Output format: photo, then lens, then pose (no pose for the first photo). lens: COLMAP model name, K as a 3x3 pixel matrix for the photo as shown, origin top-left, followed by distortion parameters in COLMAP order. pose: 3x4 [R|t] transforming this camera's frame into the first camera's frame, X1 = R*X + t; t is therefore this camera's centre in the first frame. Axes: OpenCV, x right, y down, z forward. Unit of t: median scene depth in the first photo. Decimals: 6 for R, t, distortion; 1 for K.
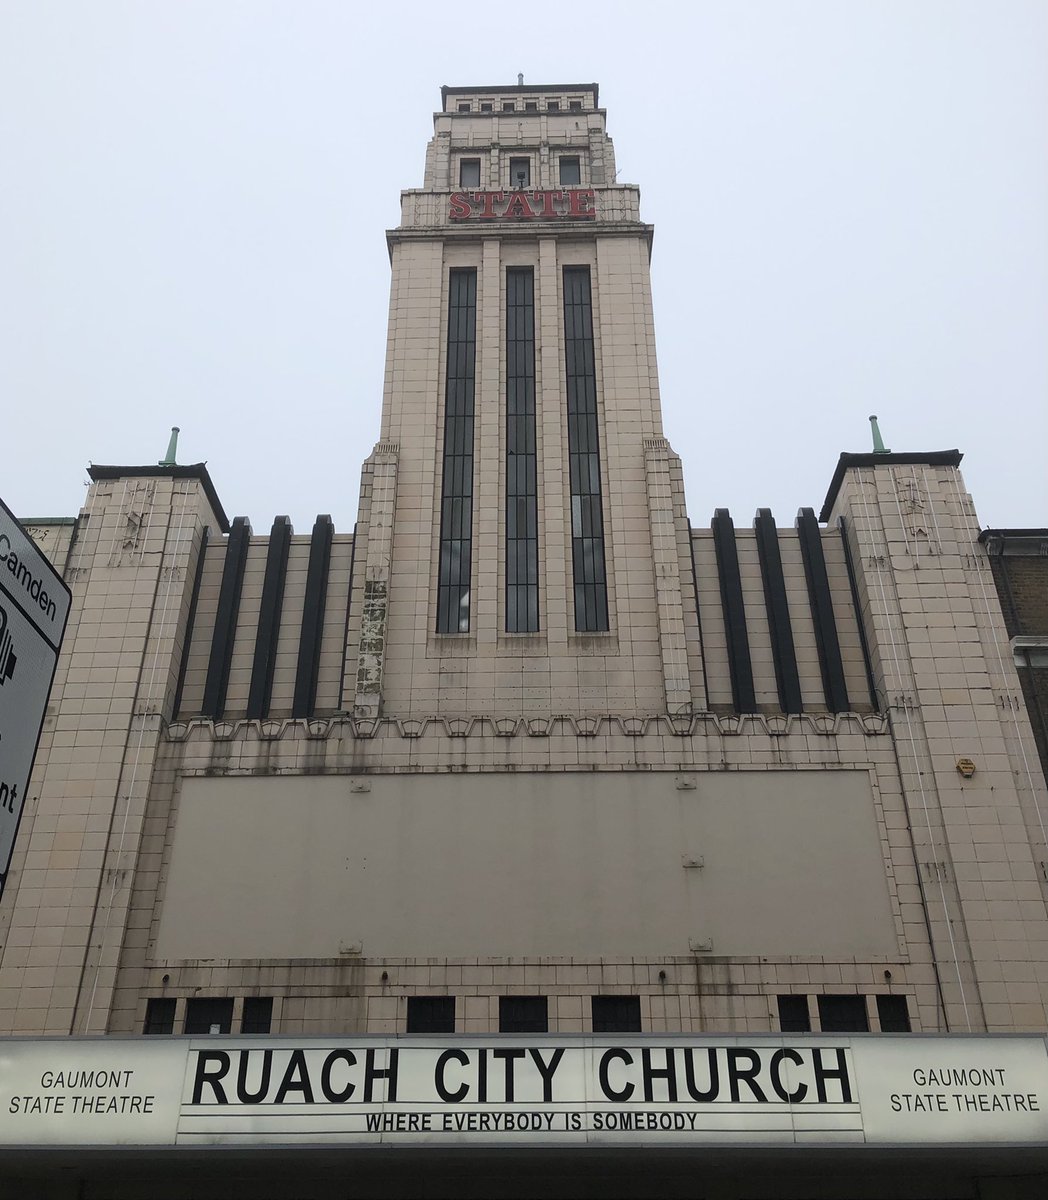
lens RADIAL K [[1165.6, 0, 523.6], [0, 1165.6, 507.3], [0, 0, 1]] dist [0.037110, -0.020977]
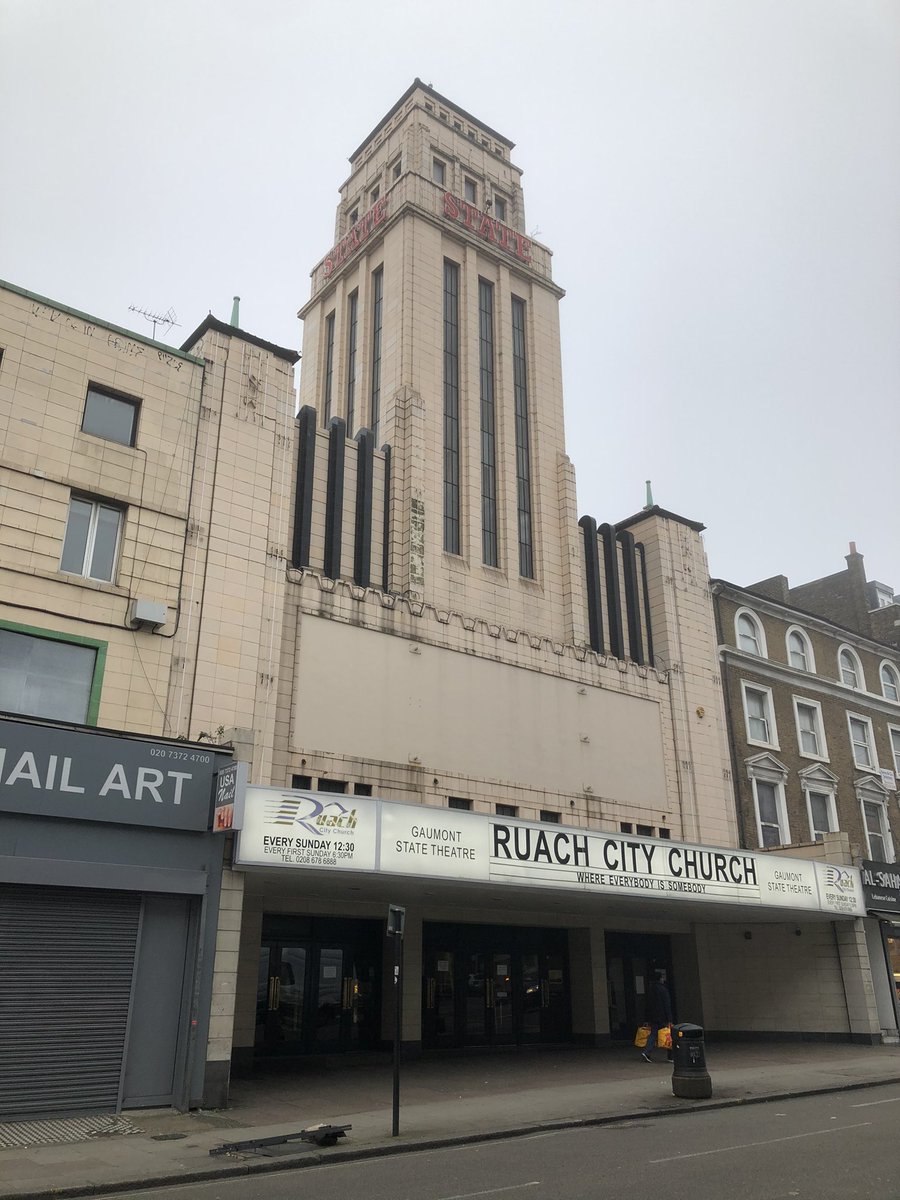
lens RADIAL K [[956.1, 0, 450.0], [0, 956.1, 600.0], [0, 0, 1]] dist [0.194510, -0.614343]
pose [[0.772894, 0.236943, 0.588636, -0.867468], [-0.343958, 0.935996, 0.074861, 0.091804], [-0.533224, -0.260326, 0.804924, 0.081866]]
